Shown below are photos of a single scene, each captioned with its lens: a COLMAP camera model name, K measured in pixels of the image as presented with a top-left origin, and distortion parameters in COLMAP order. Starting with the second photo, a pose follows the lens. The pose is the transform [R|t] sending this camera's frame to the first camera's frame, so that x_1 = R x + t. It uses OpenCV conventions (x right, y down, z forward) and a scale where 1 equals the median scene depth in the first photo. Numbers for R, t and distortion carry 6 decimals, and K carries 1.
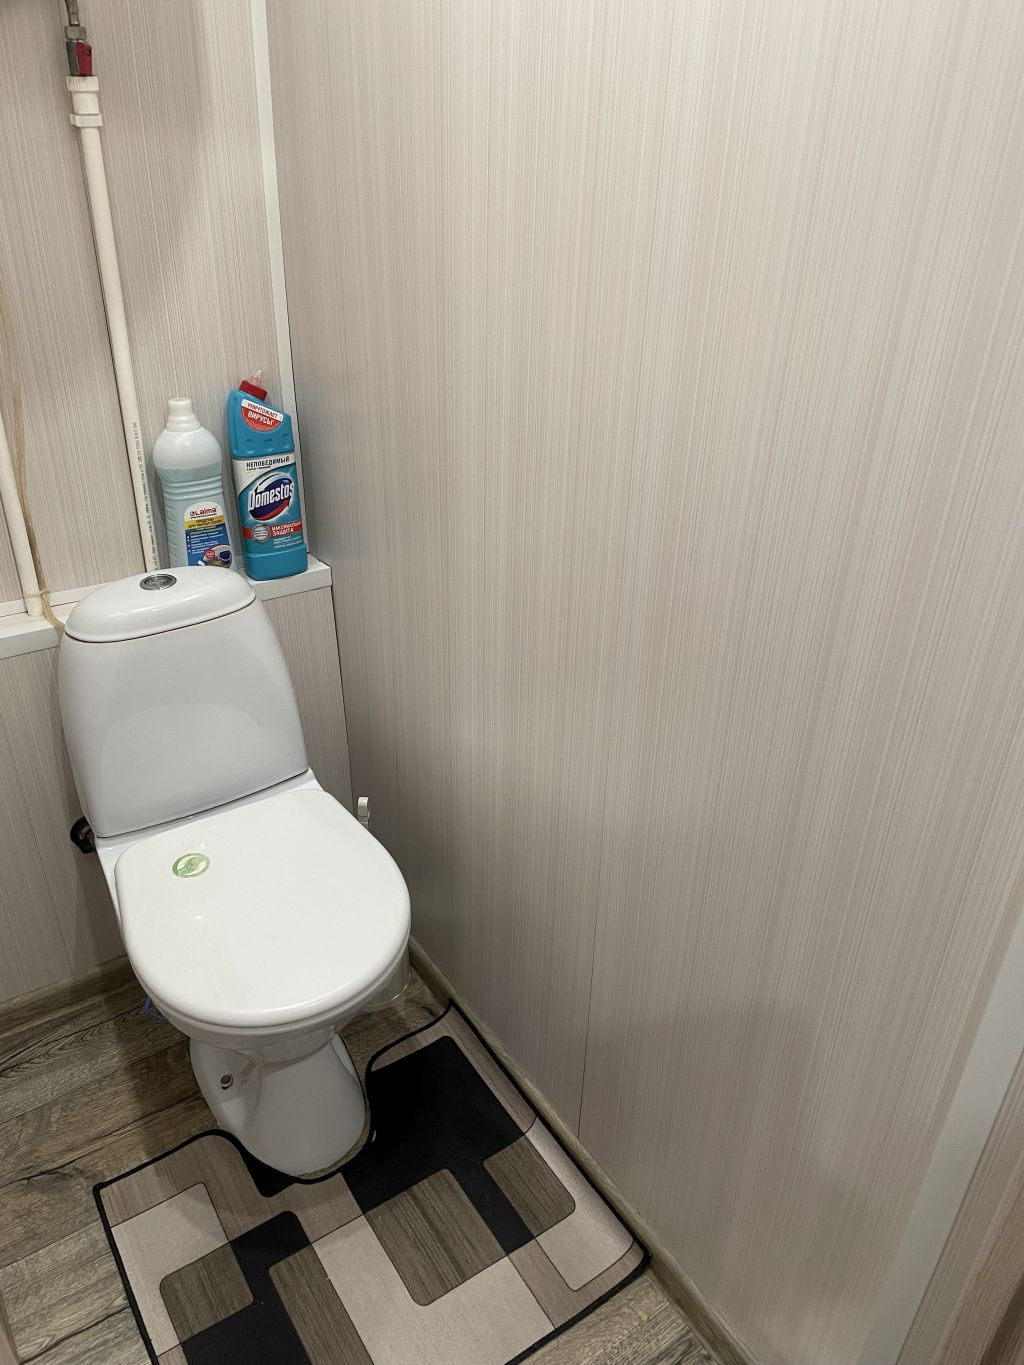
lens RADIAL K [[1037.0, 0, 508.6], [0, 1037.0, 673.8], [0, 0, 1]] dist [0.085377, -0.111414]
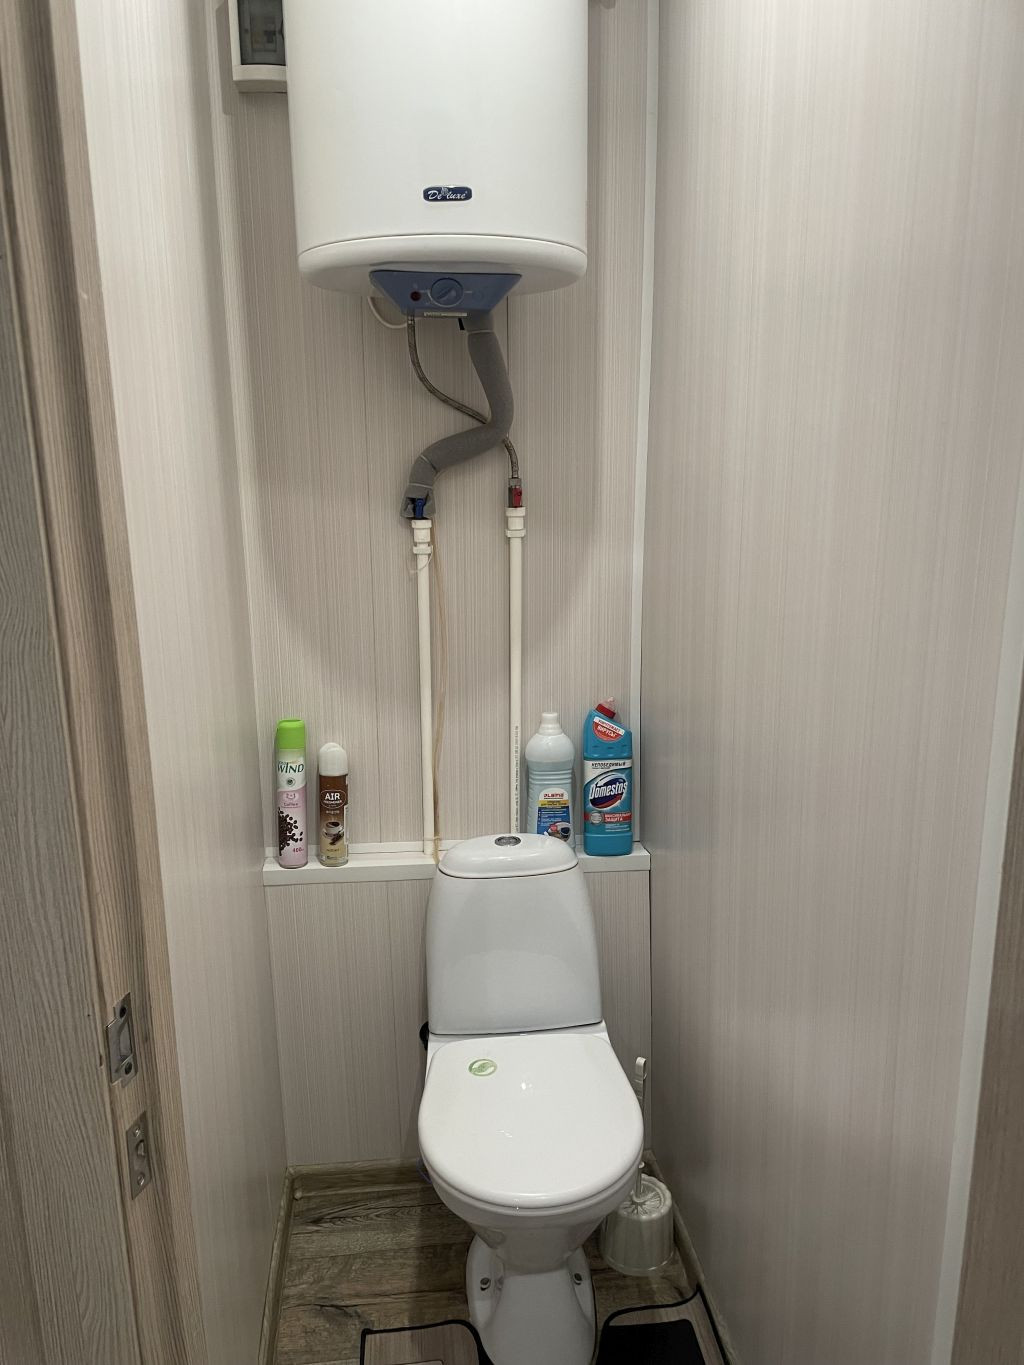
lens RADIAL K [[1037.0, 0, 508.4], [0, 1037.0, 689.4], [0, 0, 1]] dist [0.085377, -0.111414]
pose [[0.888587, 0.074826, -0.452564, 0.234978], [-0.202841, 0.948999, -0.241363, 0.045137], [0.411423, 0.306270, 0.858446, -0.185168]]
